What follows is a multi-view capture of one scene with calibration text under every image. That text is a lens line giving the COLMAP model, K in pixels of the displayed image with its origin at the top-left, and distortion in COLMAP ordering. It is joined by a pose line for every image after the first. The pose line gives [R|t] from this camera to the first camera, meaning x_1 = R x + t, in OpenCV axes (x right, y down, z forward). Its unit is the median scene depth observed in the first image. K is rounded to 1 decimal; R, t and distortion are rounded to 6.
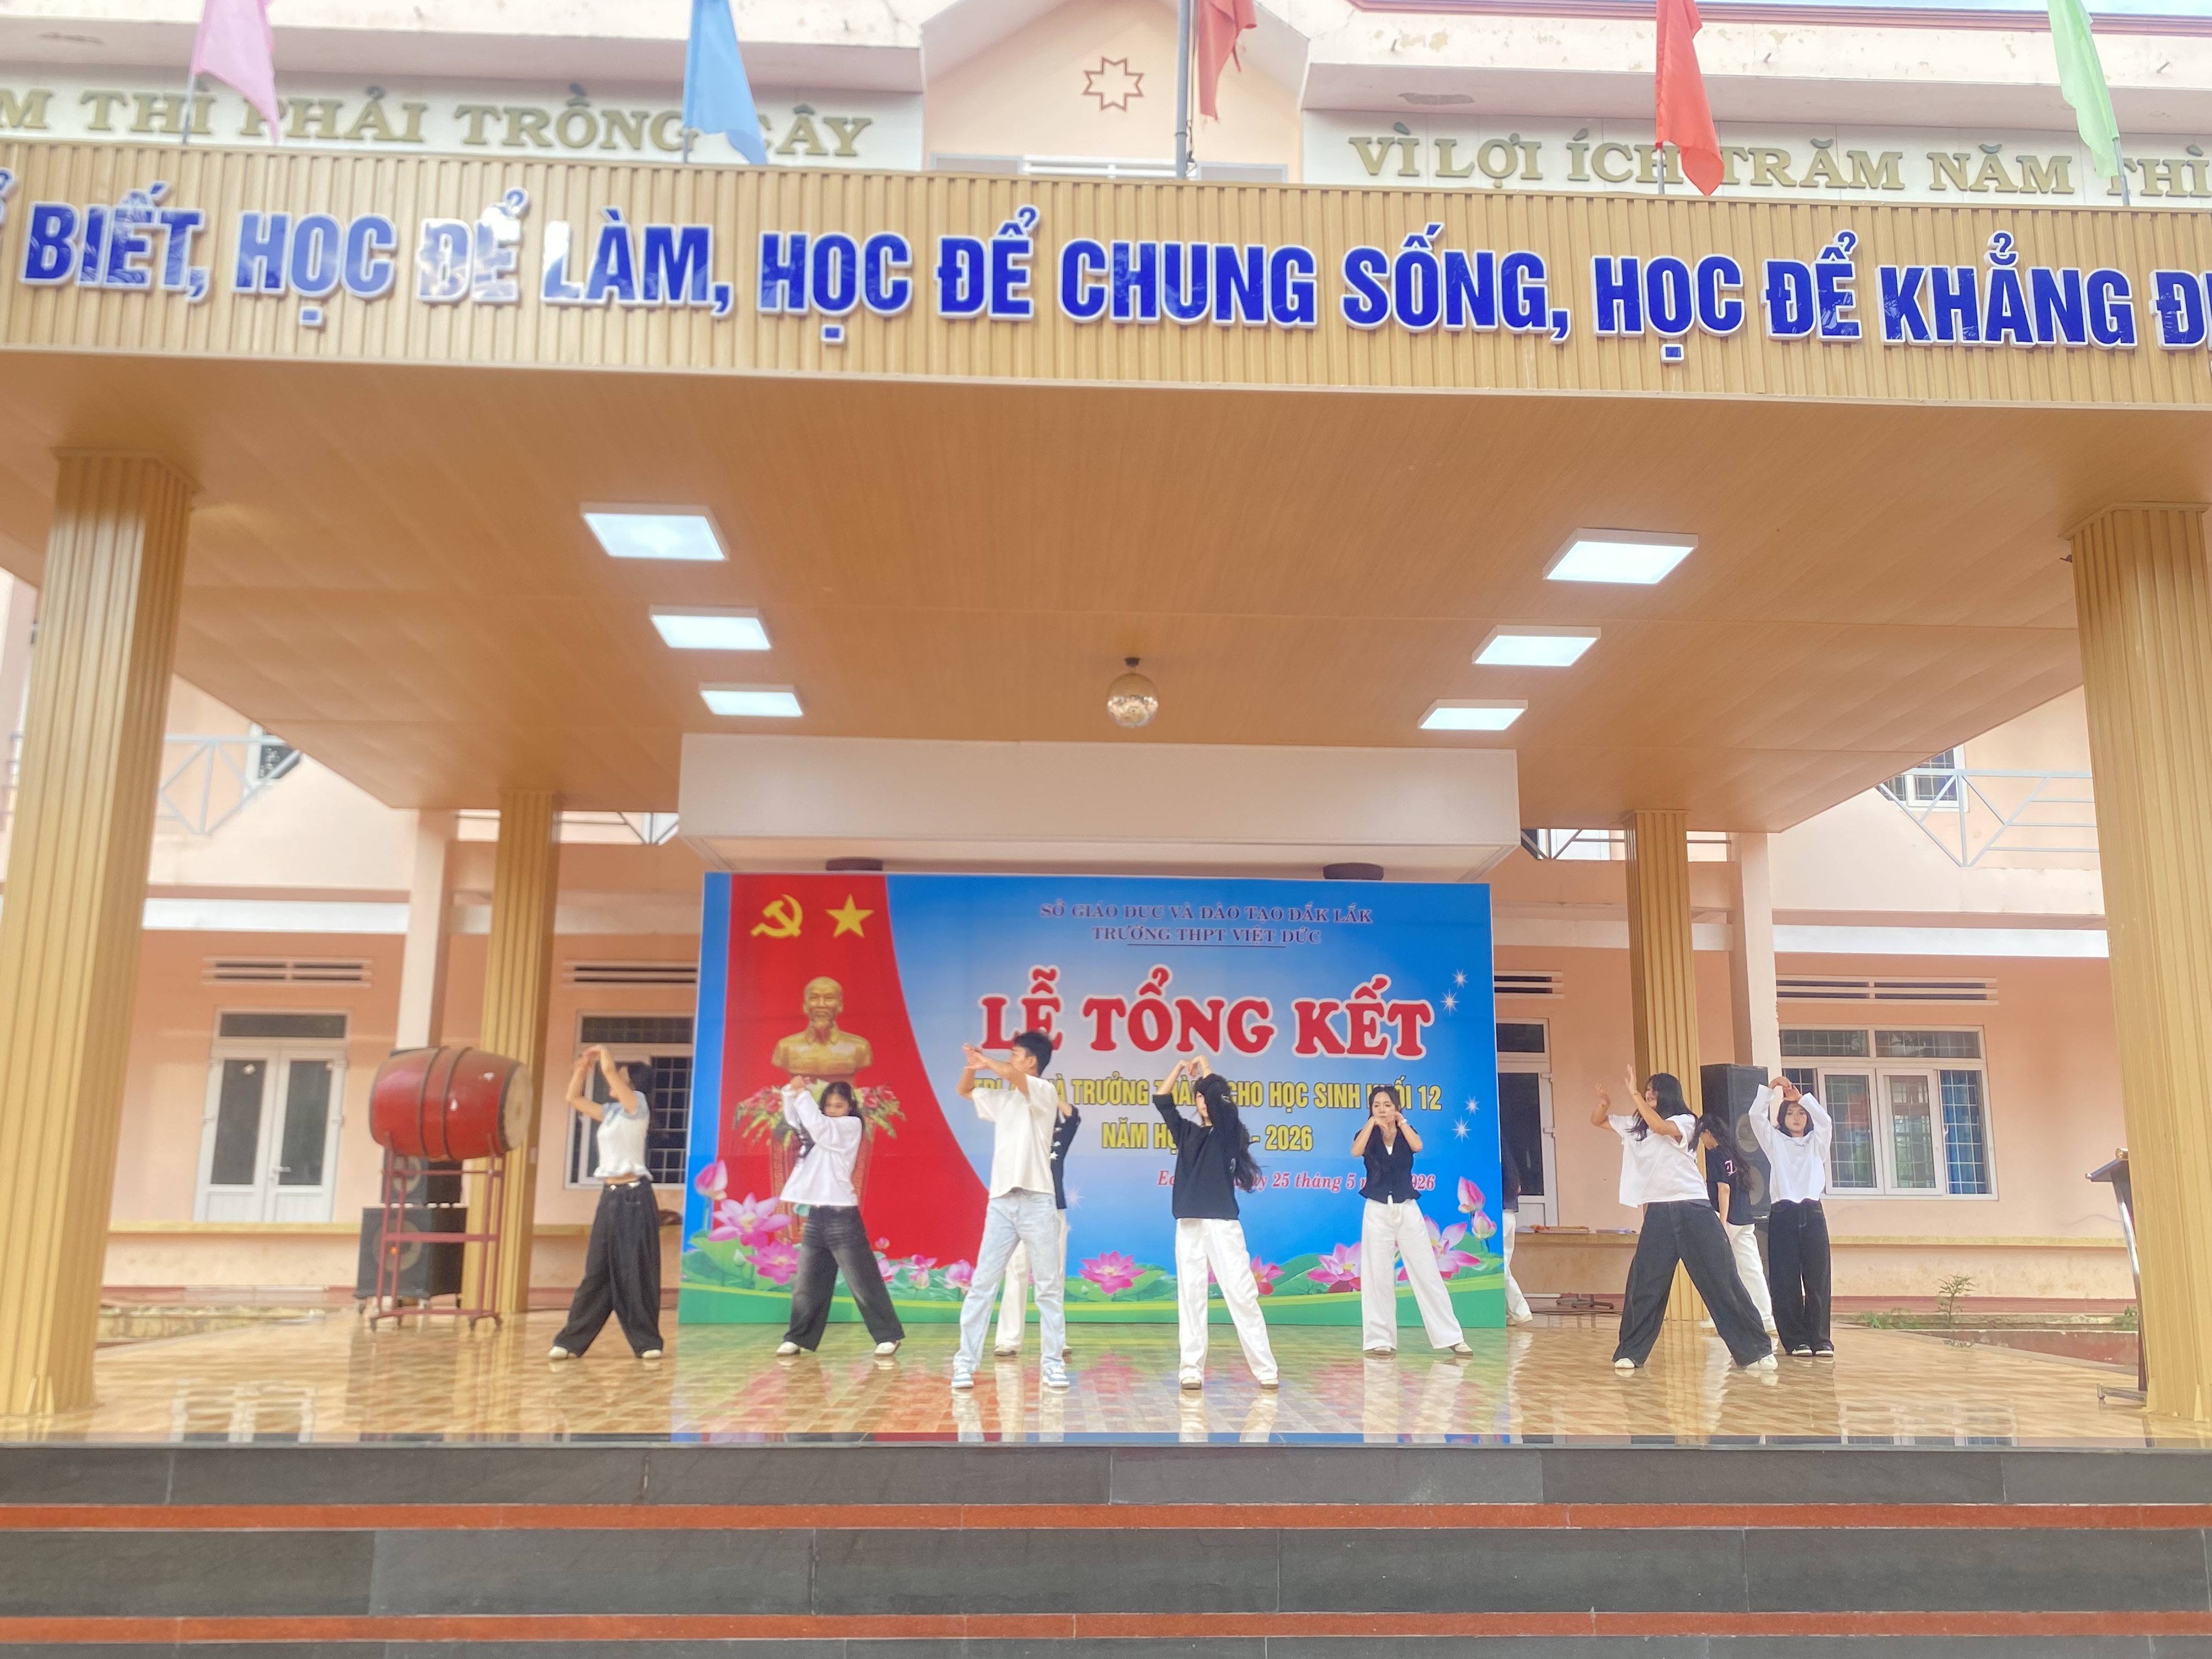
lens RADIAL K [[1975.3, 0, 1117.5], [0, 1975.3, 817.0], [0, 0, 1]] dist [0.060037, -0.041590]
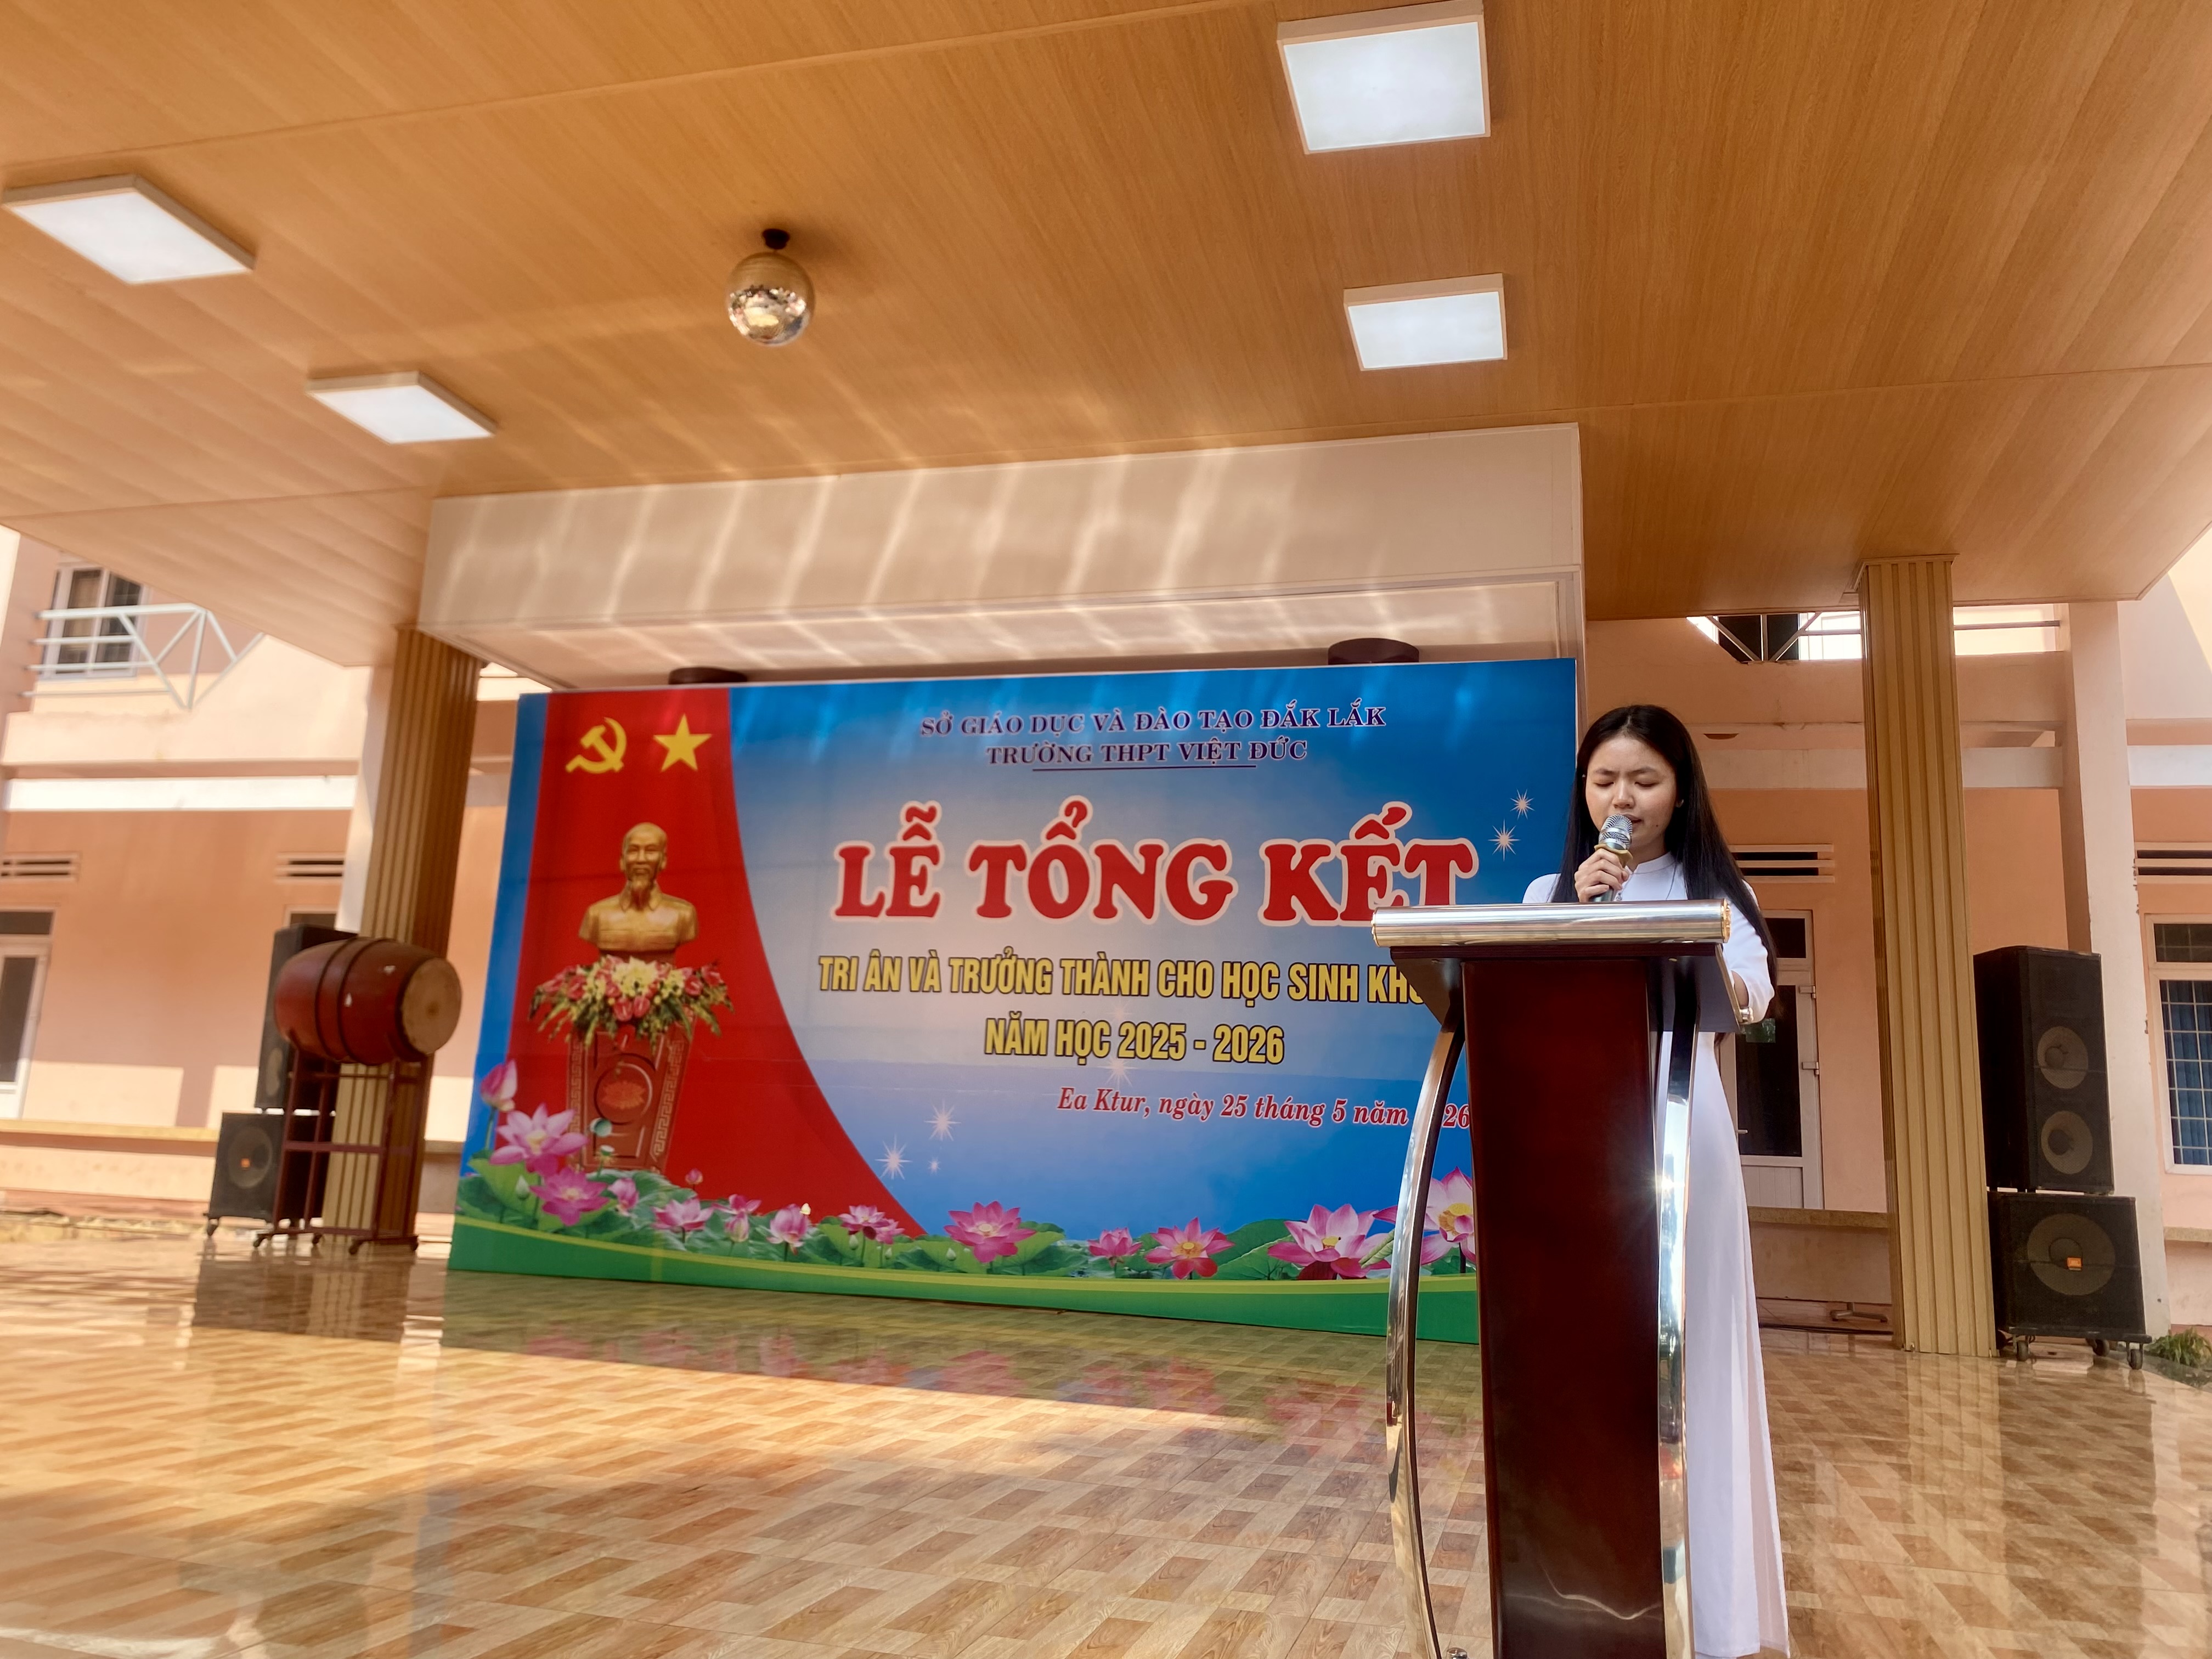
lens RADIAL K [[1669.3, 0, 1125.8], [0, 1669.3, 837.9], [0, 0, 1]] dist [0.037599, -0.048094]
pose [[0.949962, -0.023522, -0.311478, 0.223936], [0.023228, 0.999719, -0.004655, 0.093458], [0.311500, -0.002813, 0.950242, 0.447631]]
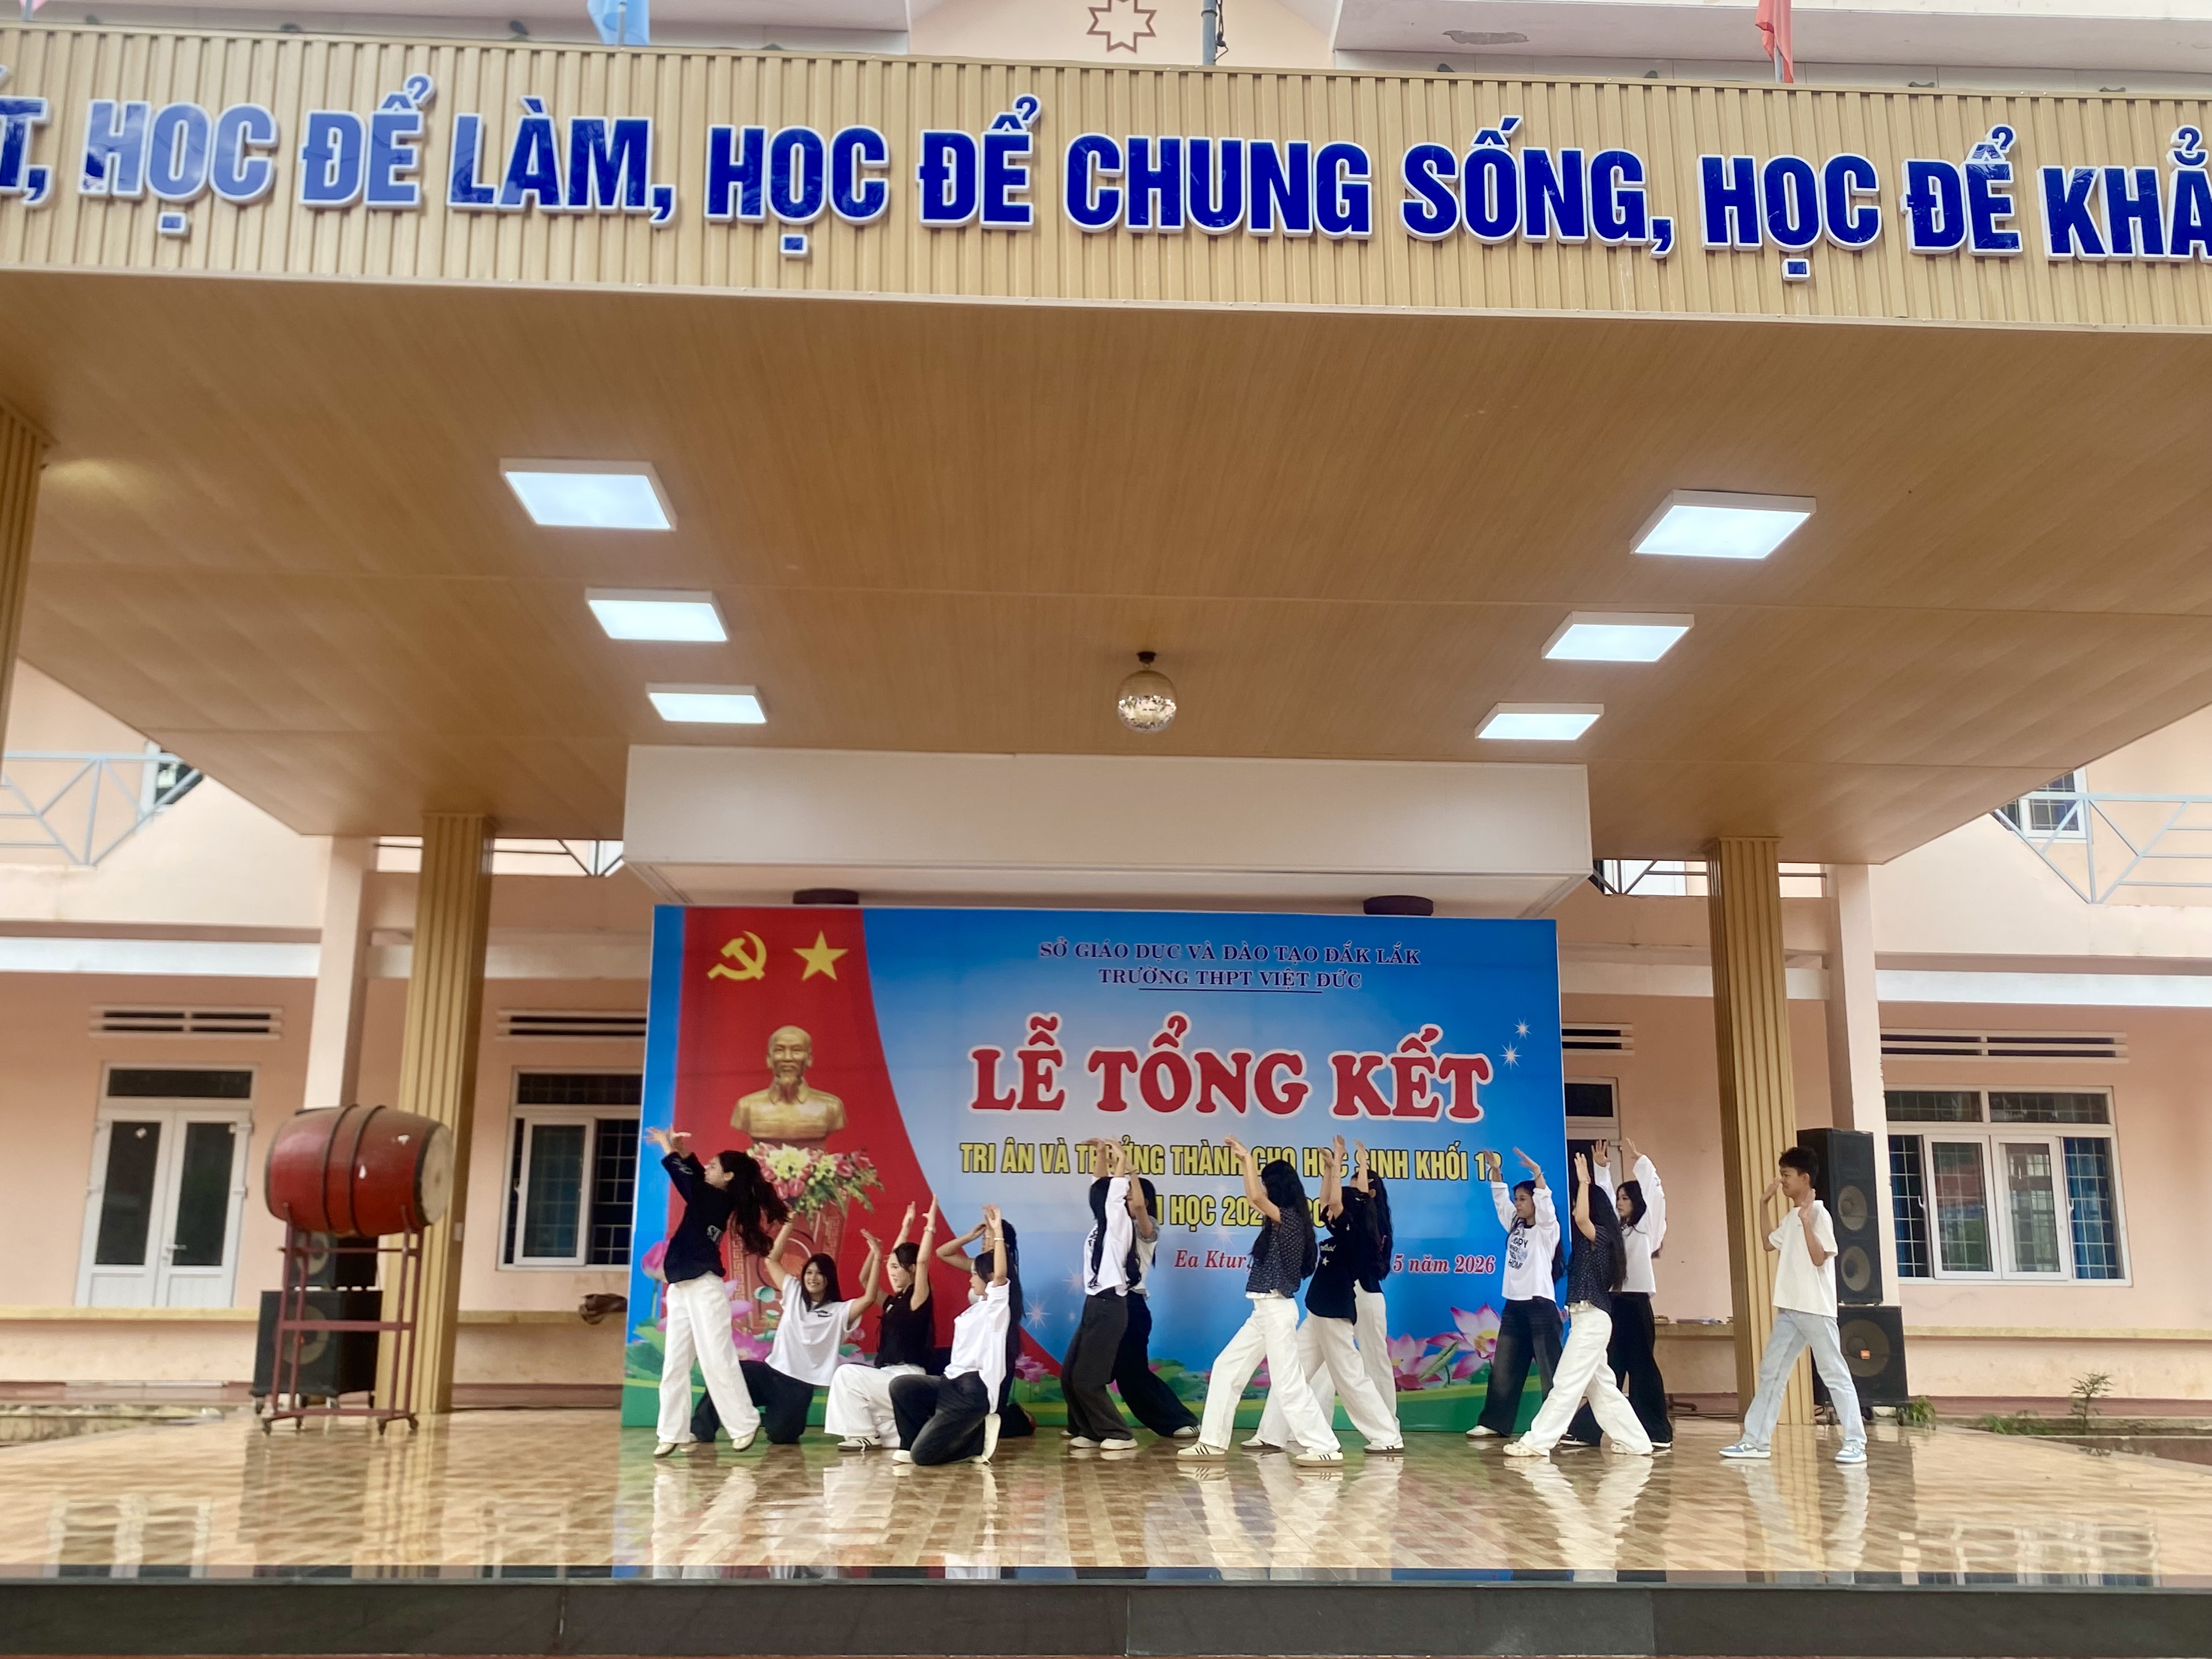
lens RADIAL K [[2134.7, 0, 1104.3], [0, 2134.7, 824.7], [0, 0, 1]] dist [0.042397, 0.000000]
pose [[0.999972, 0.000058, -0.007477, -0.003454], [-0.000213, 0.999783, -0.020807, 0.011906], [0.007474, 0.020808, 0.999756, 0.059462]]
